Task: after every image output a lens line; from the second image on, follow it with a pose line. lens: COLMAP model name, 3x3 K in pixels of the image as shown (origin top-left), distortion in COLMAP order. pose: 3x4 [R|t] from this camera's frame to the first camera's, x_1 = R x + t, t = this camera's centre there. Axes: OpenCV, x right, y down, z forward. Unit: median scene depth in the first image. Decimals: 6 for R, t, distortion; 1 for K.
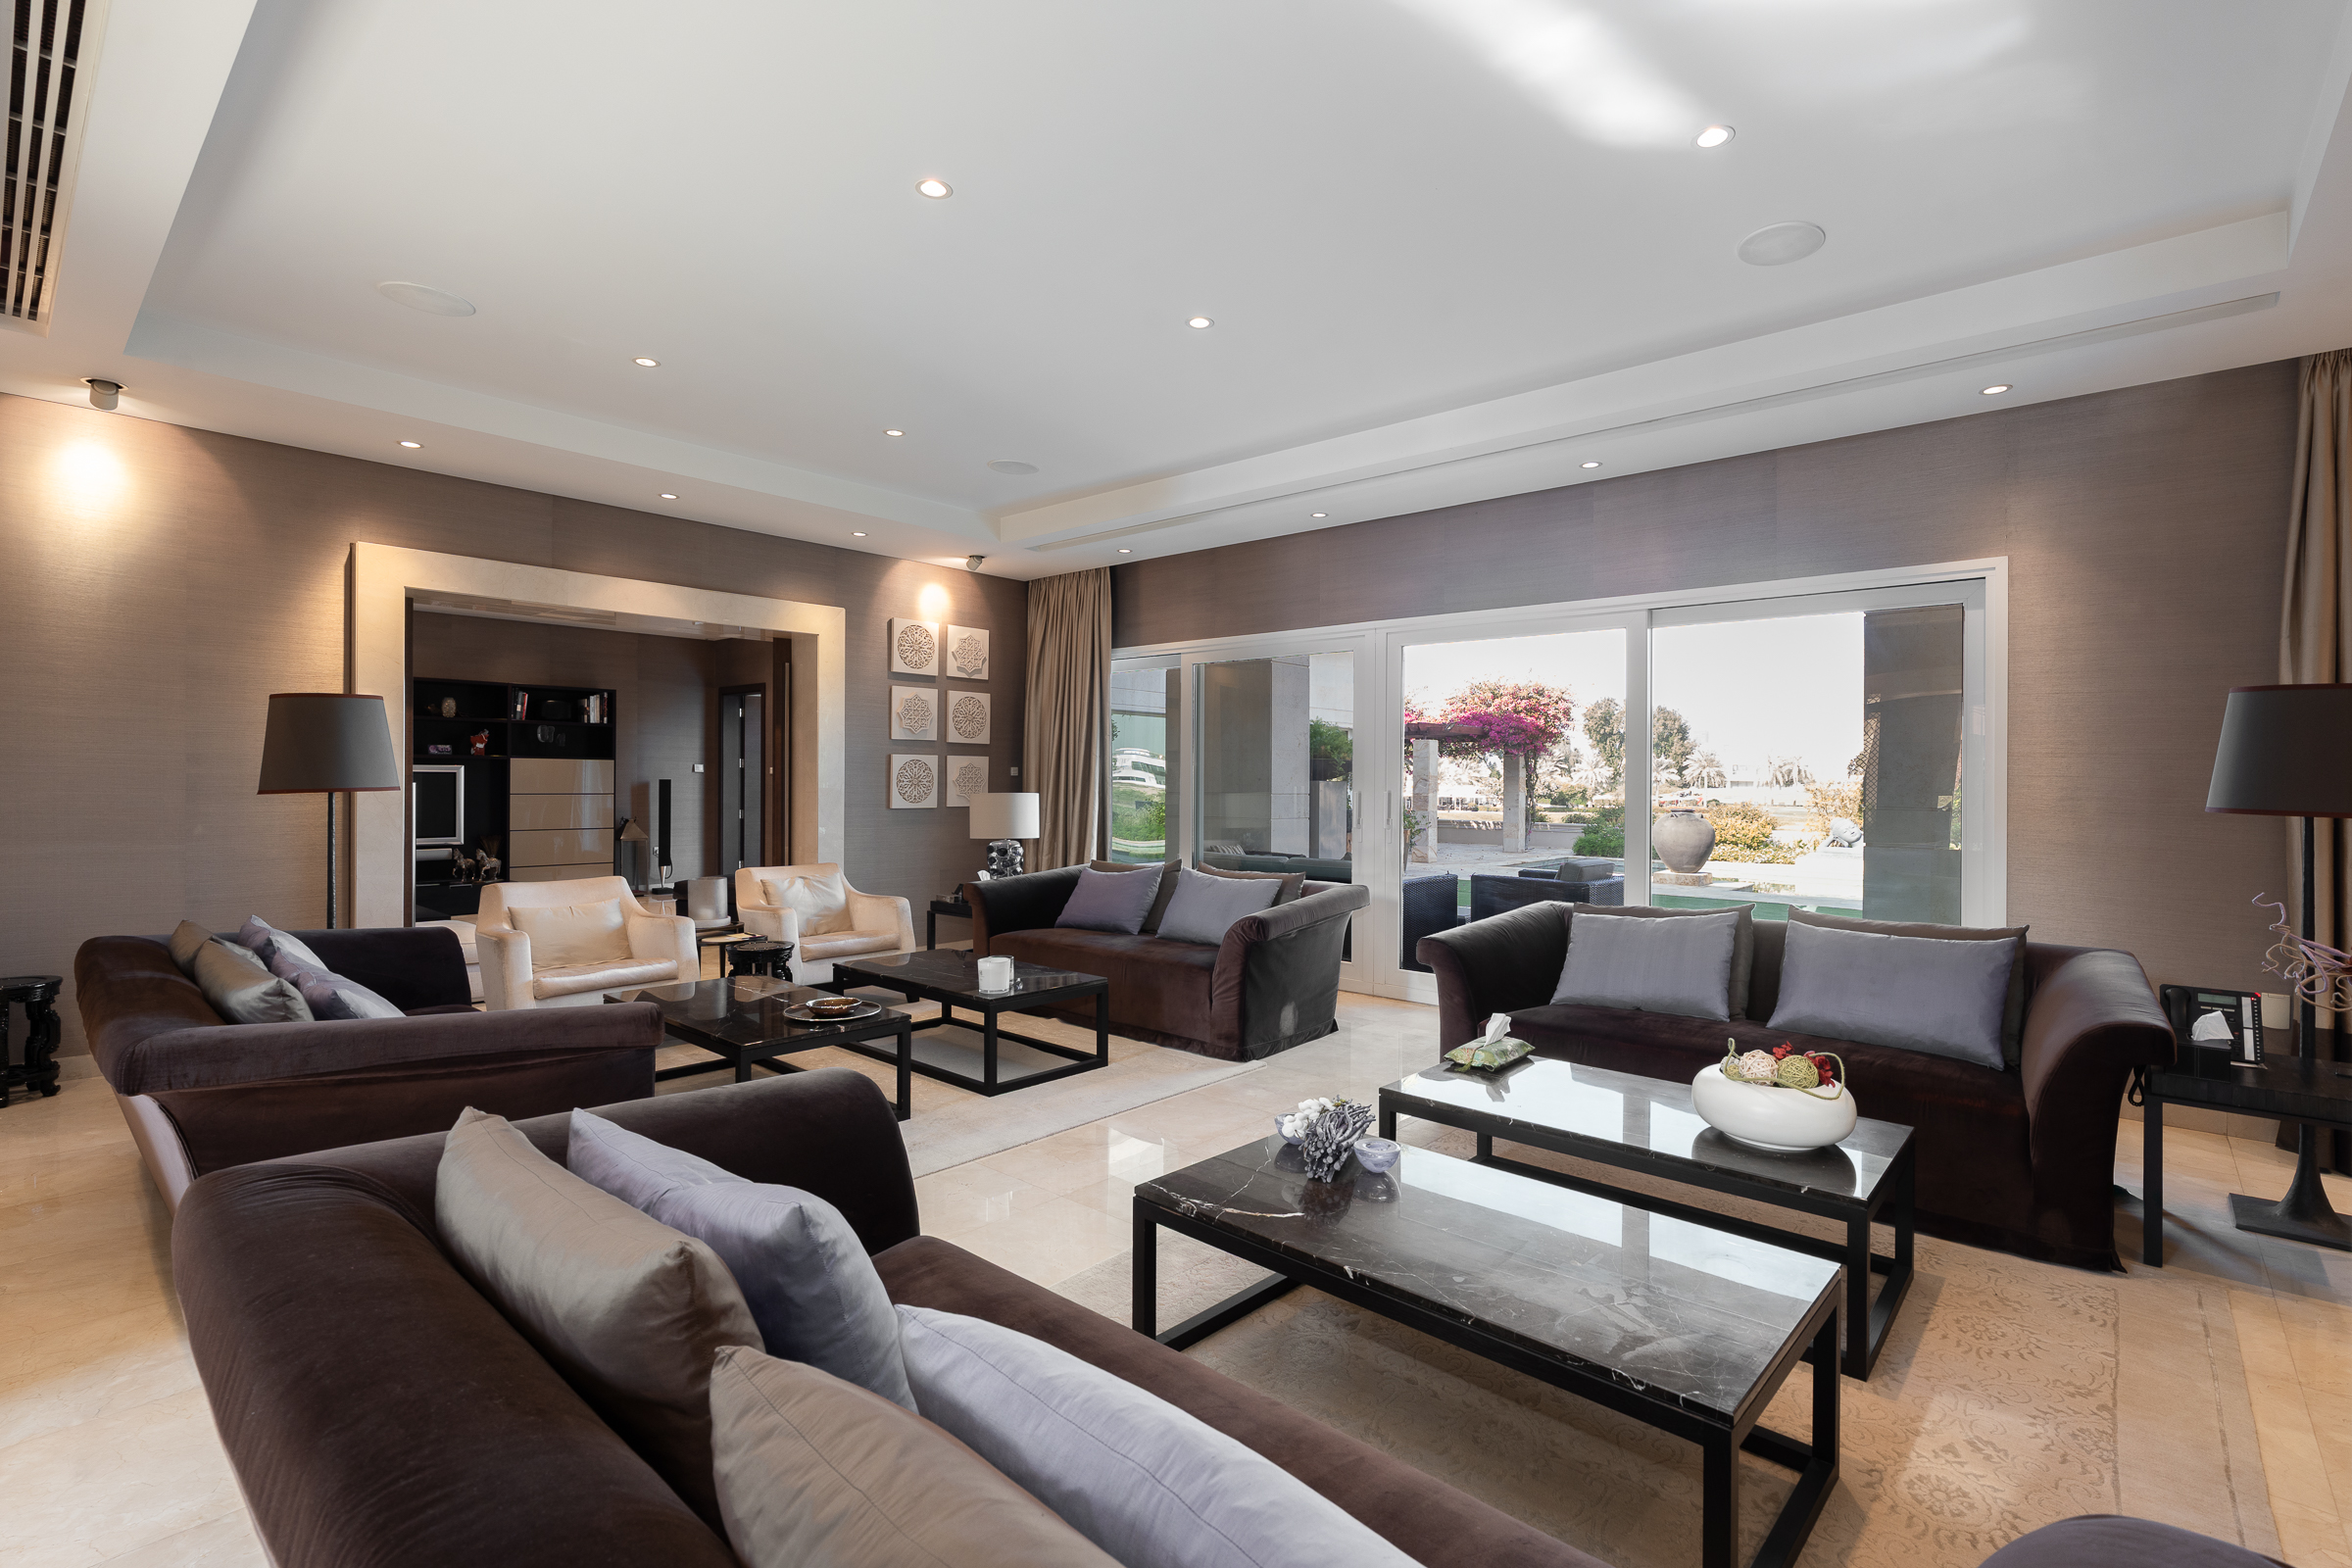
lens RADIAL K [[1068.6, 0, 1176.0], [0, 1068.6, 784.0], [0, 0, 1]] dist [-0.001728, 0.000028]
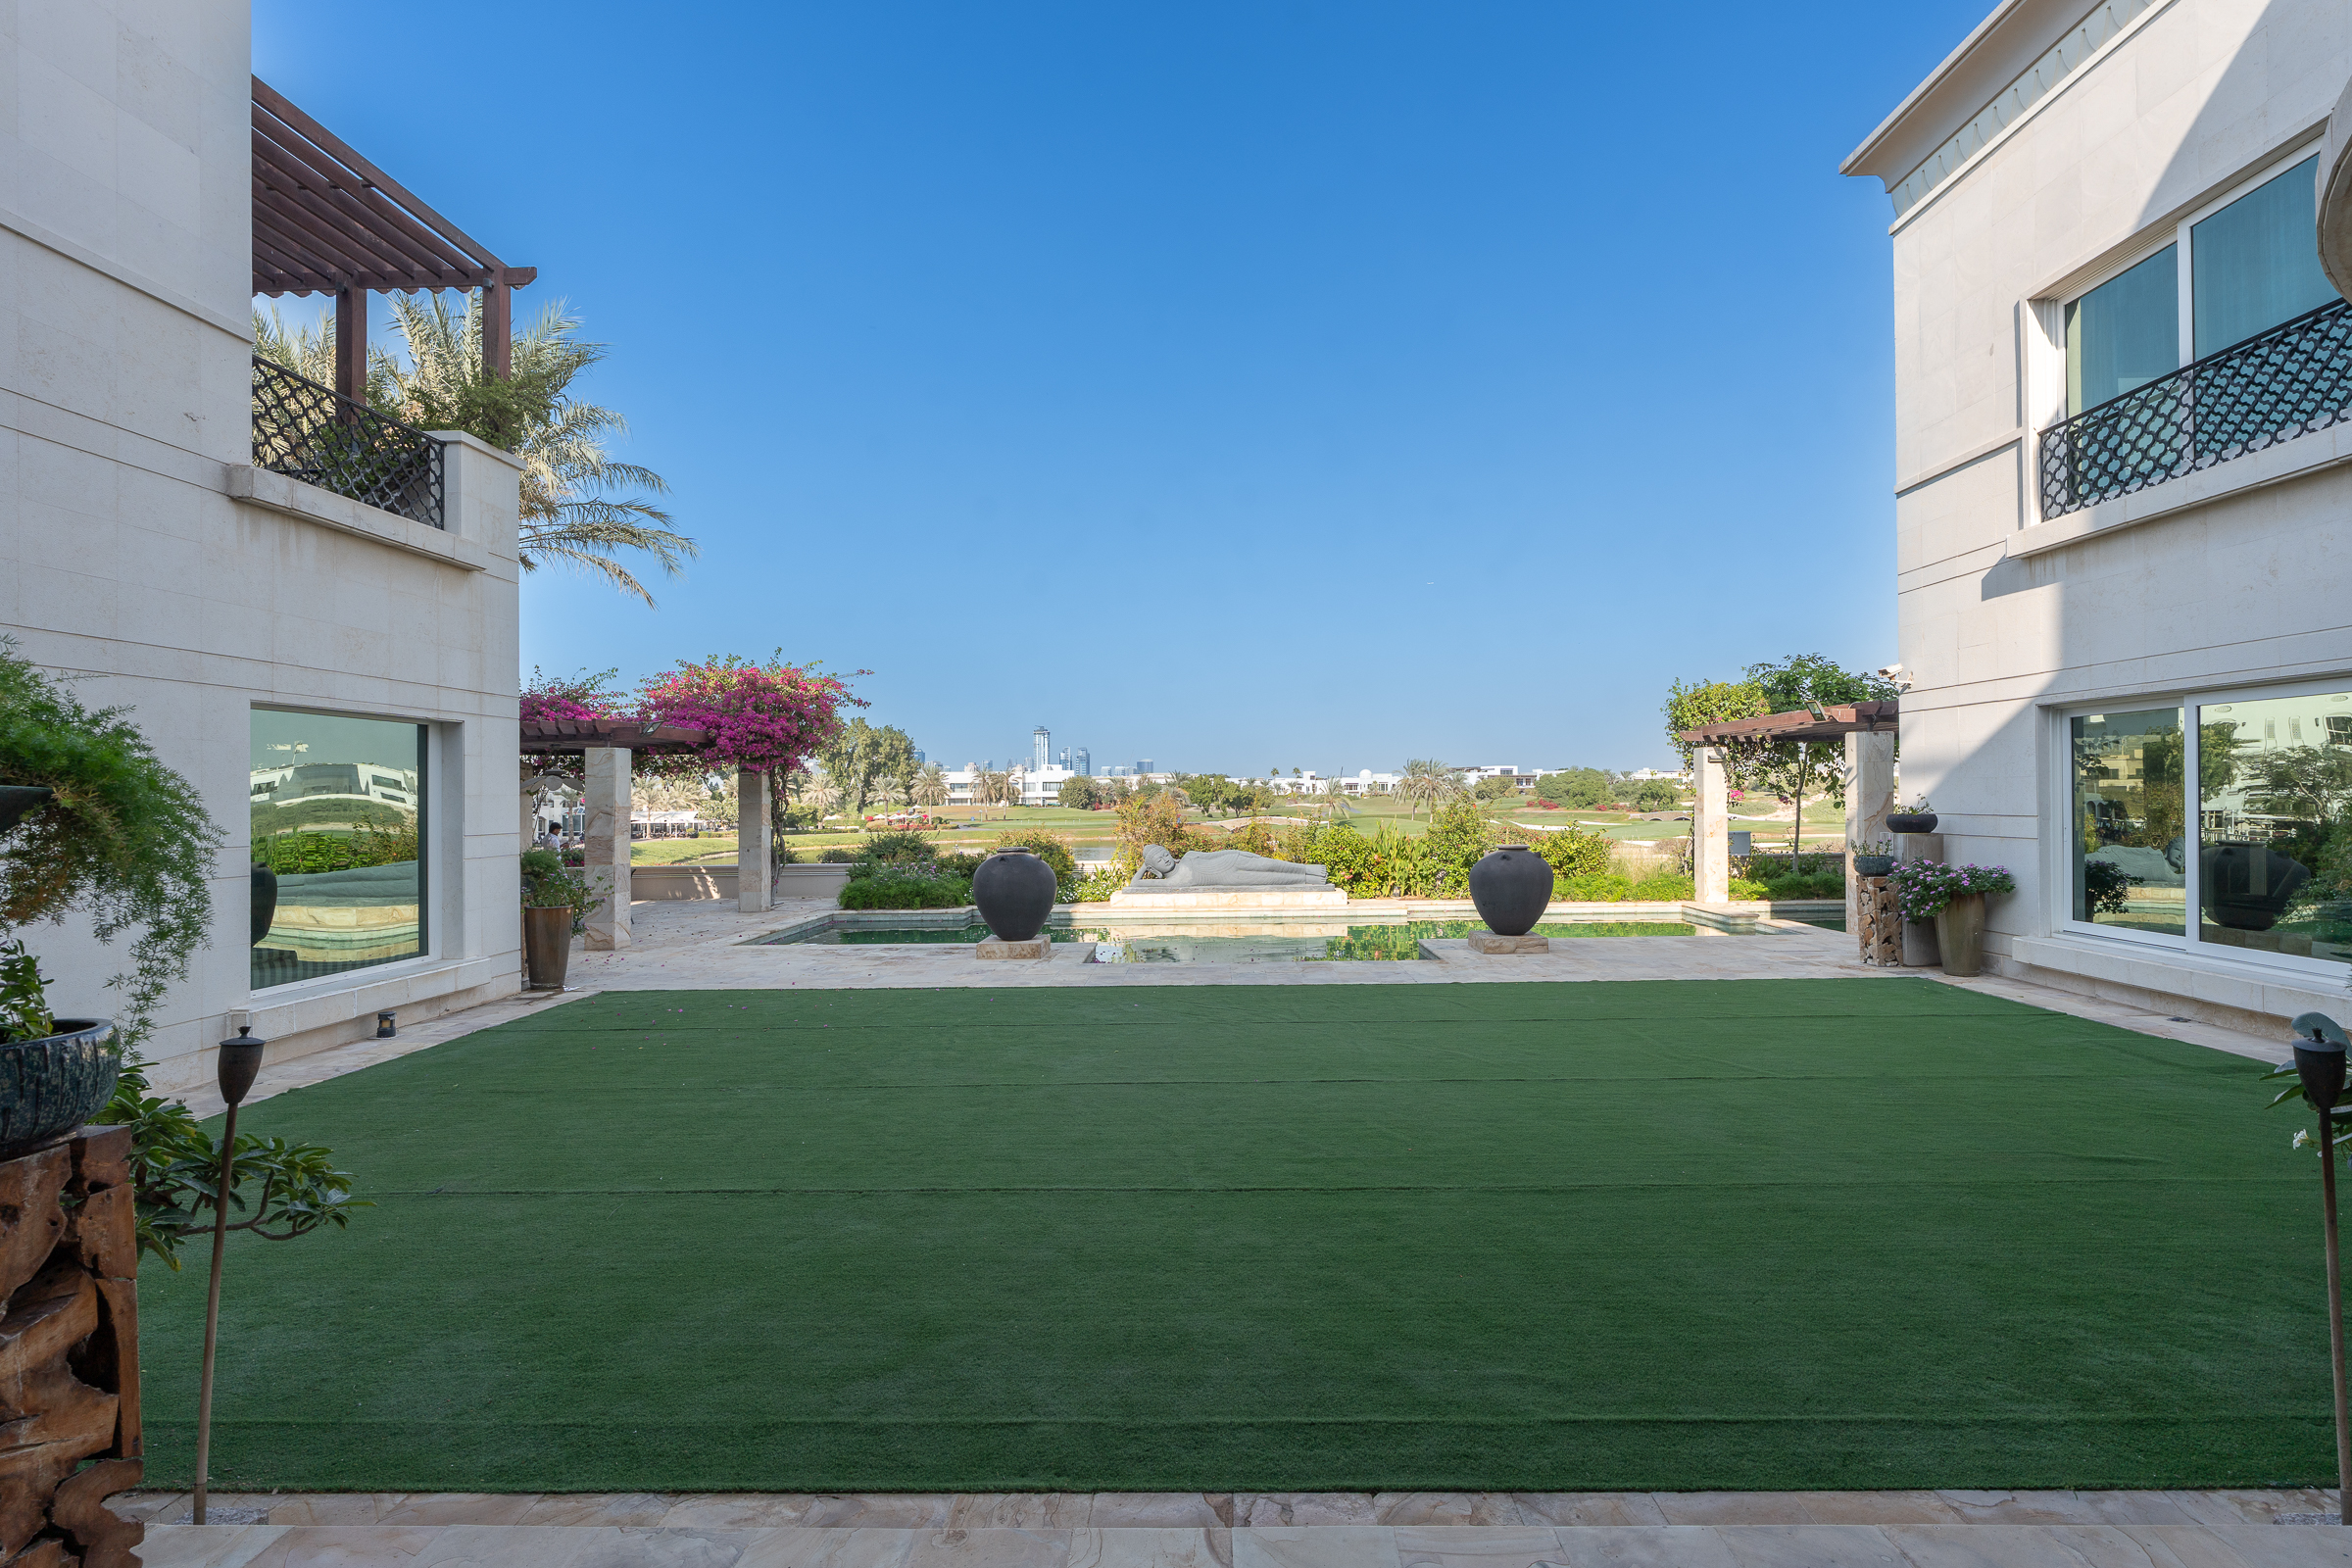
lens RADIAL K [[1068.6, 0, 1176.0], [0, 1068.6, 784.0], [0, 0, 1]] dist [-0.001728, 0.000028]
pose [[0.766508, -0.013220, 0.642099, 0.054202], [0.025289, 0.999634, -0.009608, -0.004171], [-0.641737, 0.023602, 0.766562, 0.196435]]
